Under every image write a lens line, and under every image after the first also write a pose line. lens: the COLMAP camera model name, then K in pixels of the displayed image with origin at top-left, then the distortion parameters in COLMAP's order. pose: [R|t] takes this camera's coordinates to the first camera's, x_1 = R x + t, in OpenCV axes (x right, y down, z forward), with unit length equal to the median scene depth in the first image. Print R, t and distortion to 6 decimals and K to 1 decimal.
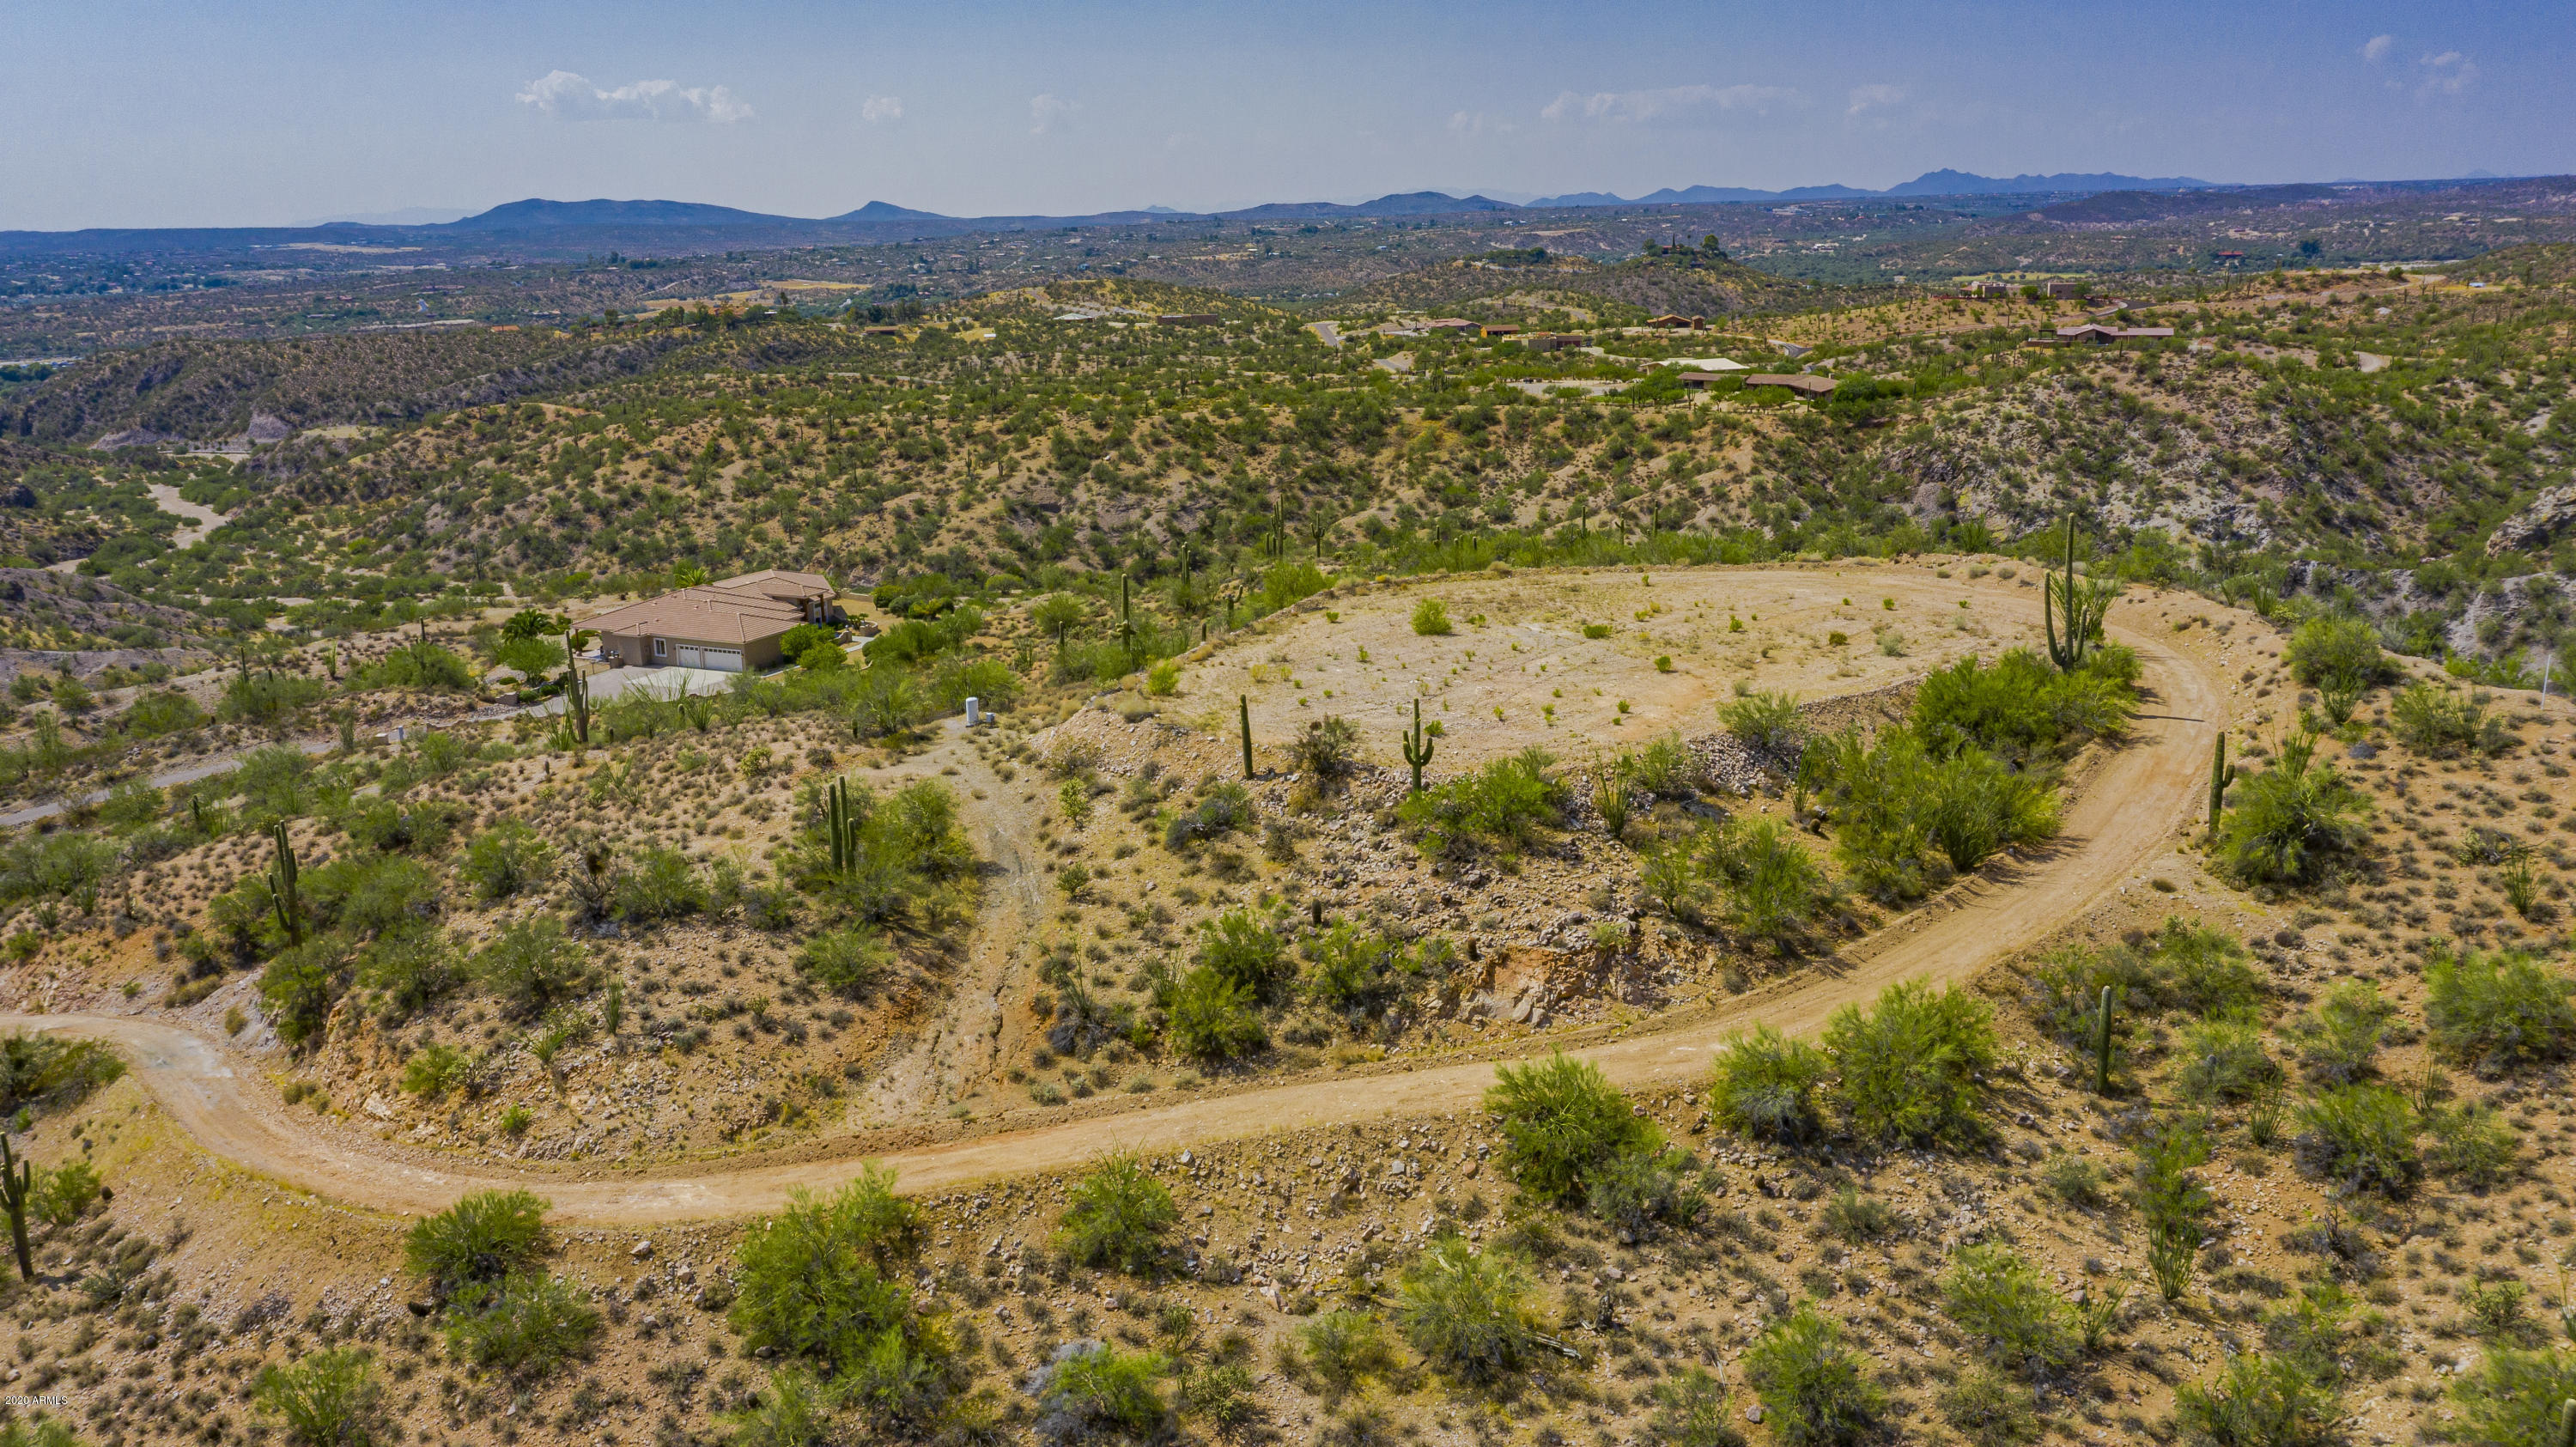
lens RADIAL K [[2034.4, 0, 1309.6], [0, 2034.4, 724.1], [0, 0, 1]] dist [-0.038615, 0.017300]
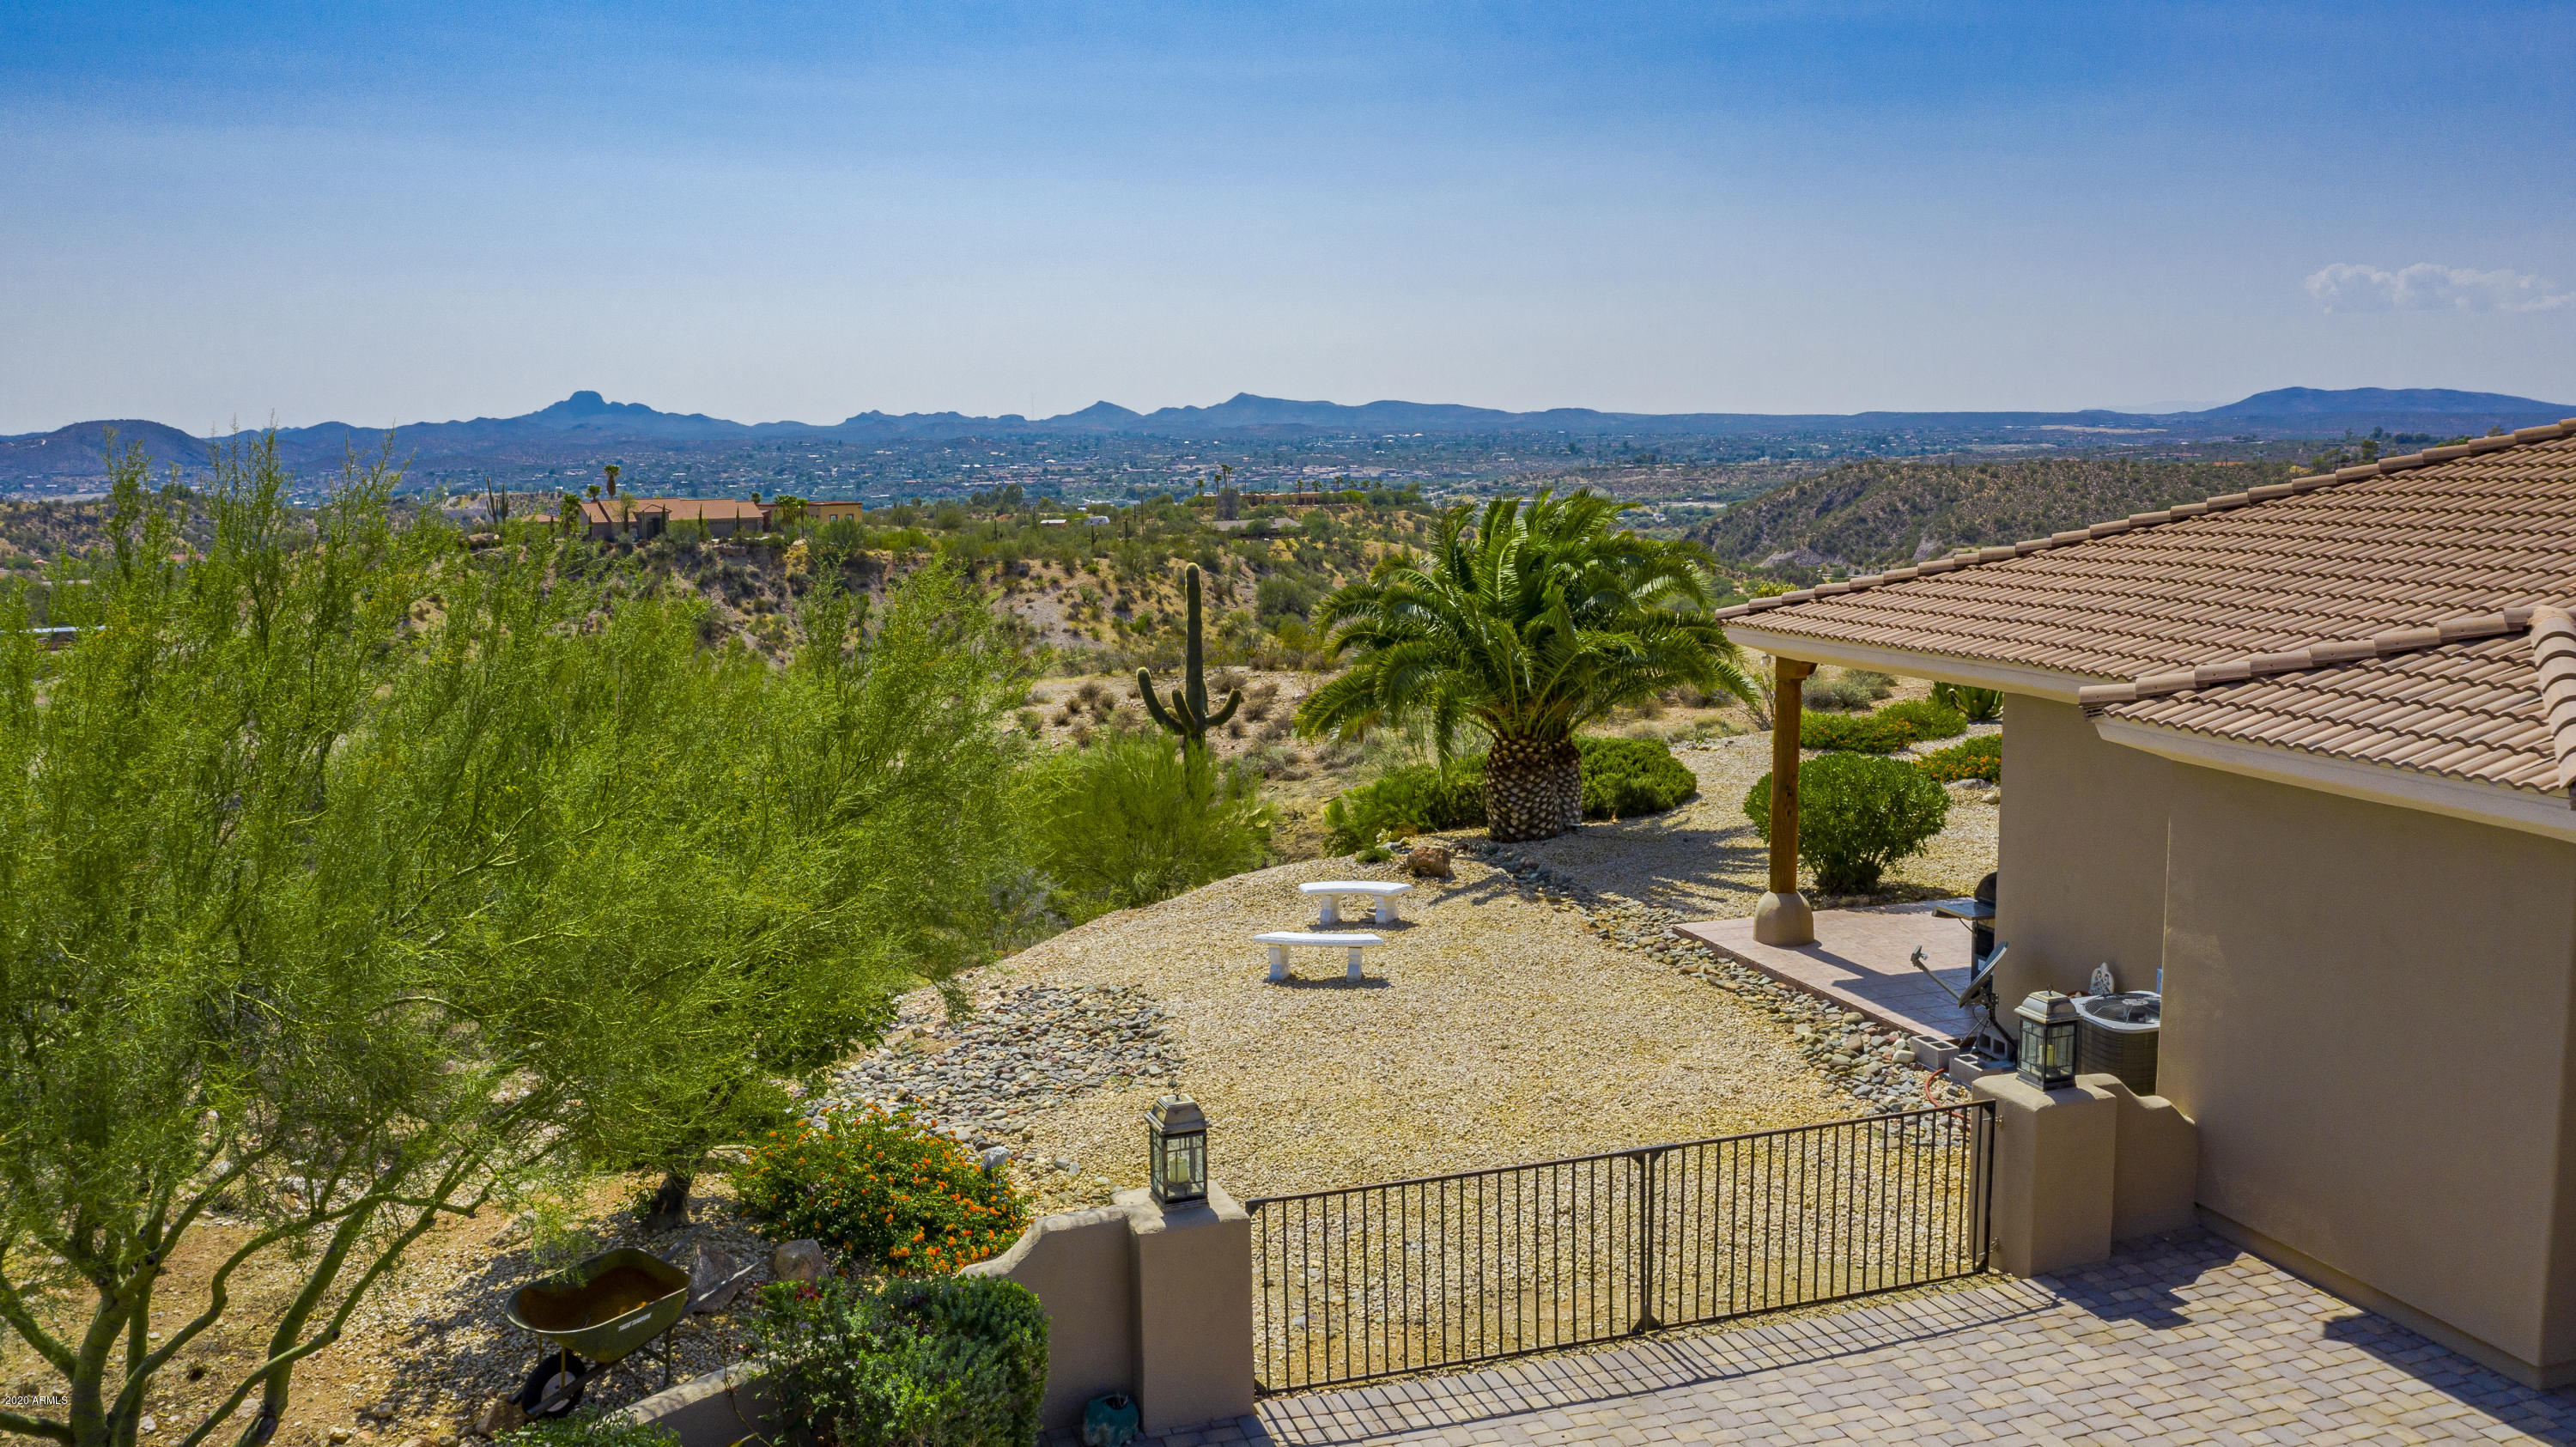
lens RADIAL K [[2034.4, 0, 1266.0], [0, 2034.4, 718.4], [0, 0, 1]] dist [-0.038615, 0.017300]
pose [[0.679408, 0.108452, -0.725702, -0.116285], [-0.177612, 0.983912, -0.019242, -0.014338], [0.711940, 0.141966, 0.687740, 0.345412]]
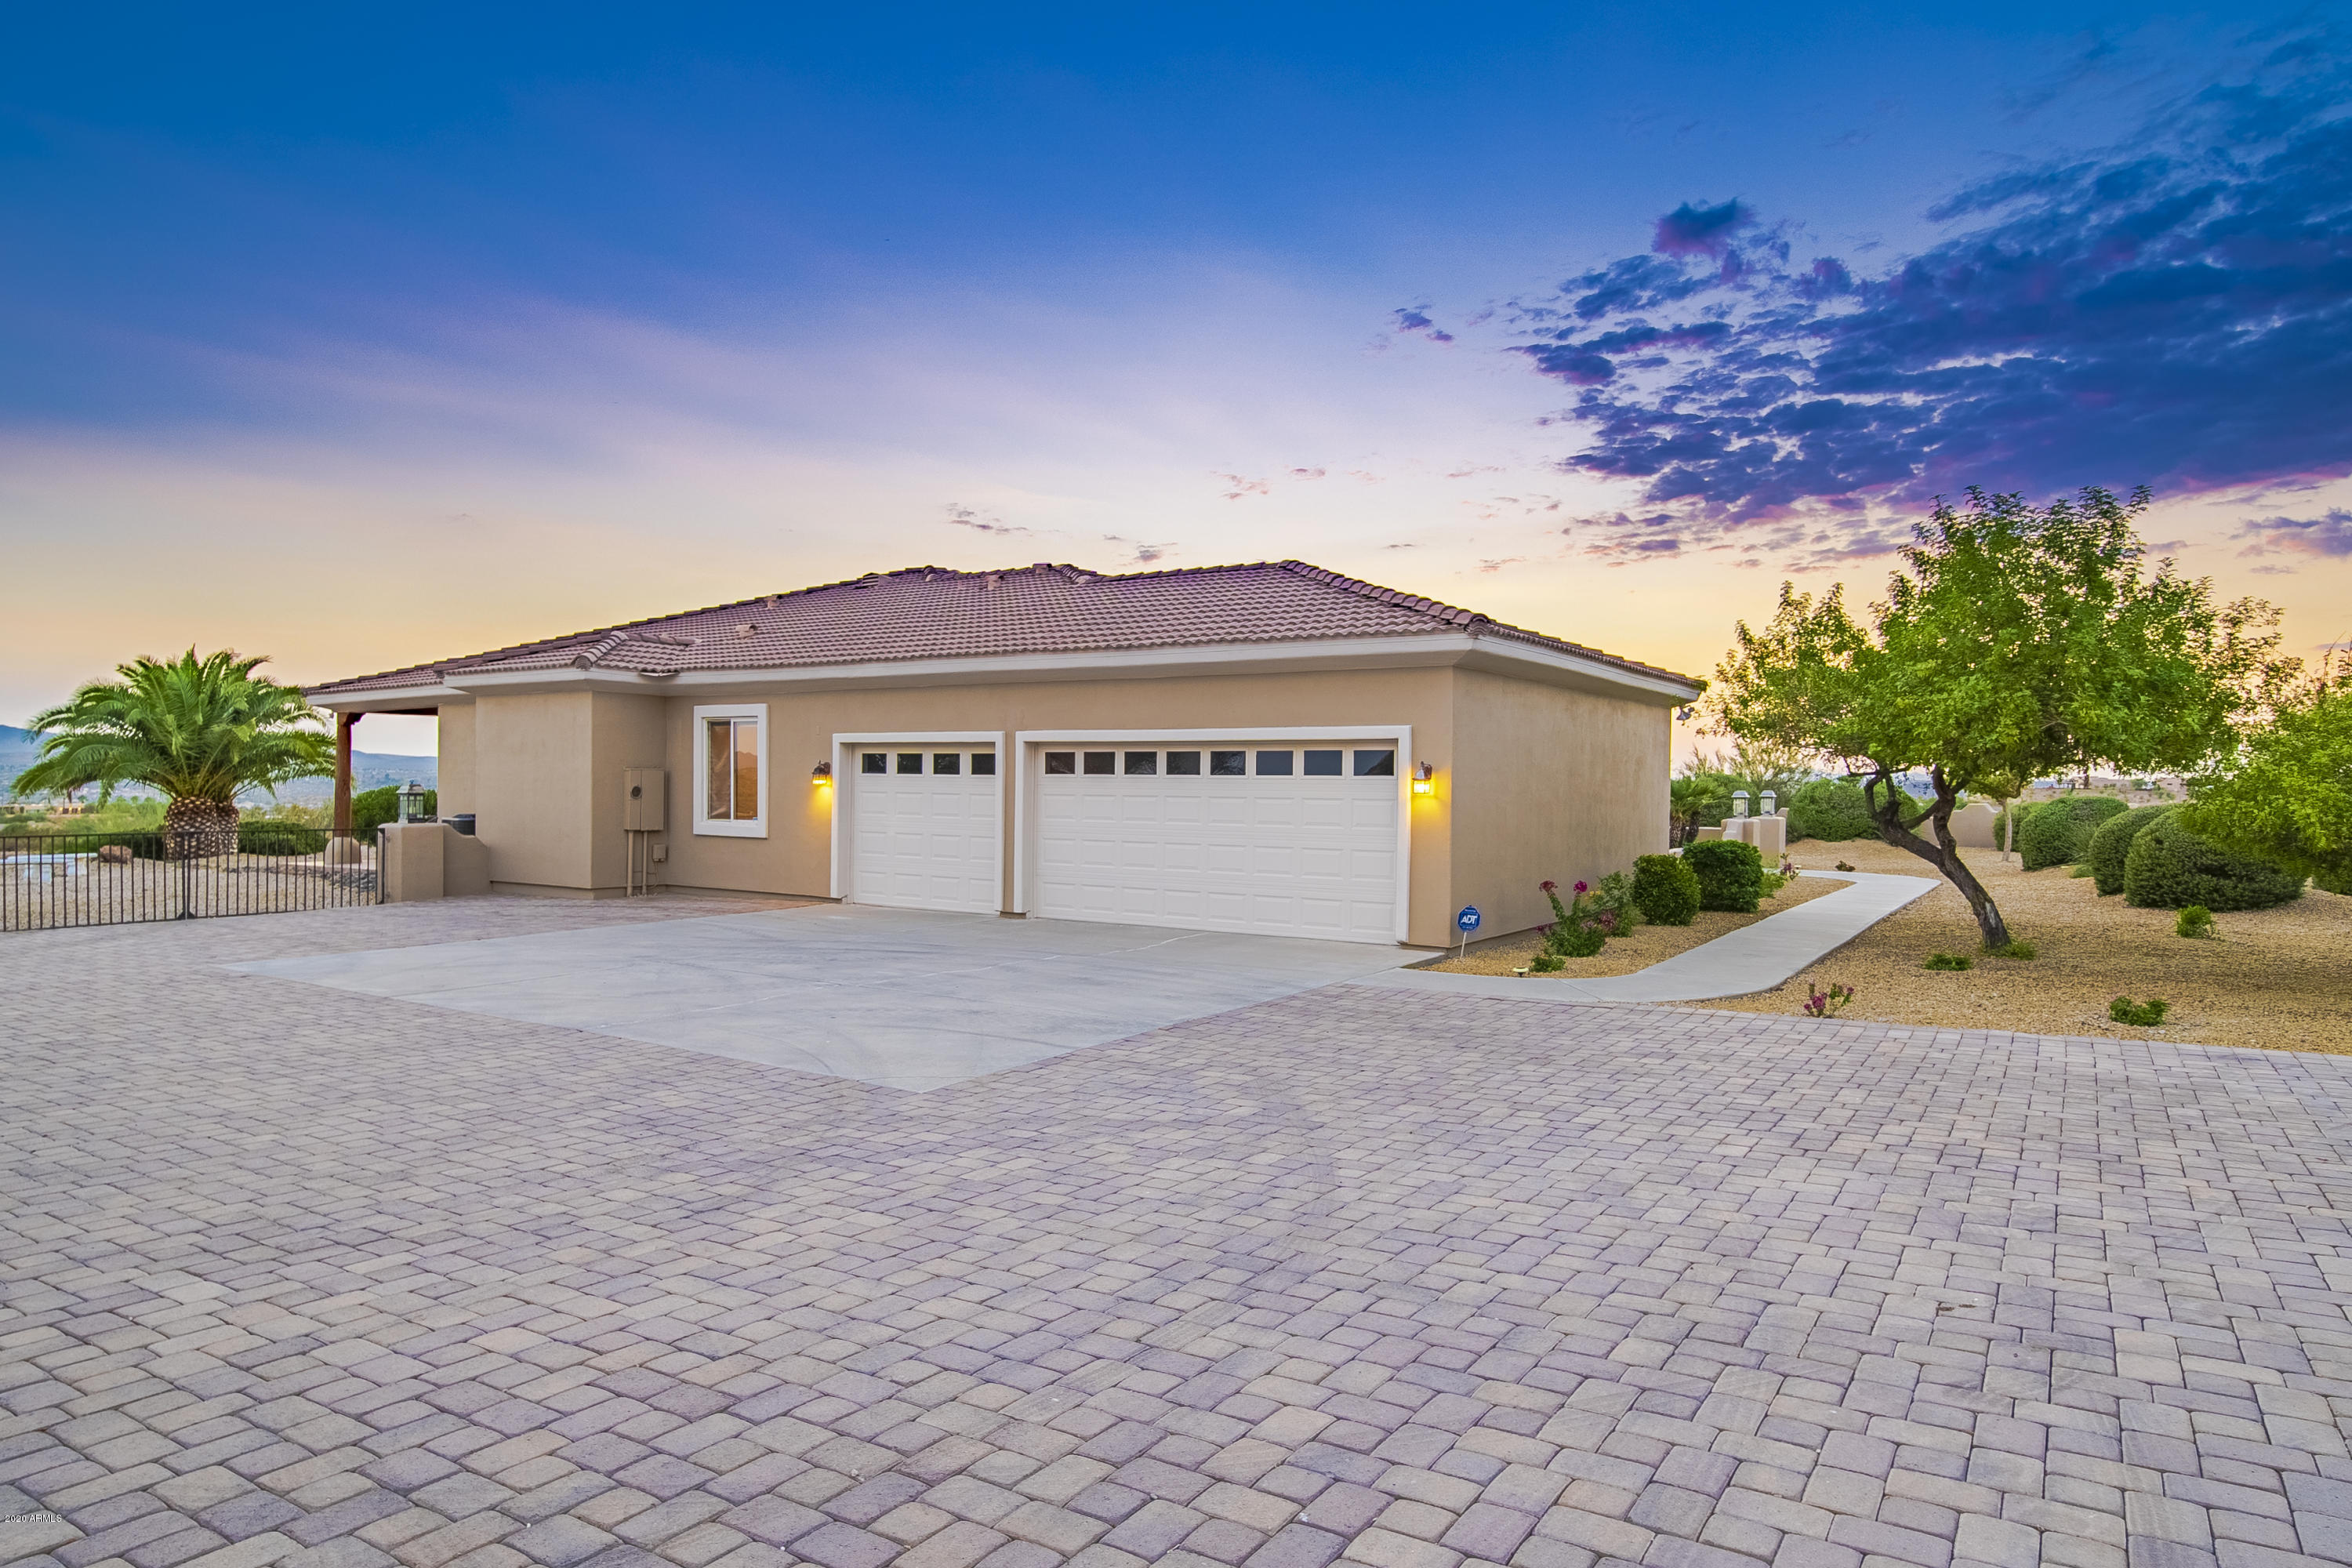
lens RADIAL K [[1364.0, 0, 1191.6], [0, 1364.0, 792.2], [0, 0, 1]] dist [-0.002920, 0.000757]
pose [[0.992599, 0.032765, -0.116931, -0.101751], [-0.059408, 0.970835, -0.232272, -0.005909], [0.105910, 0.237500, 0.965597, 0.335258]]
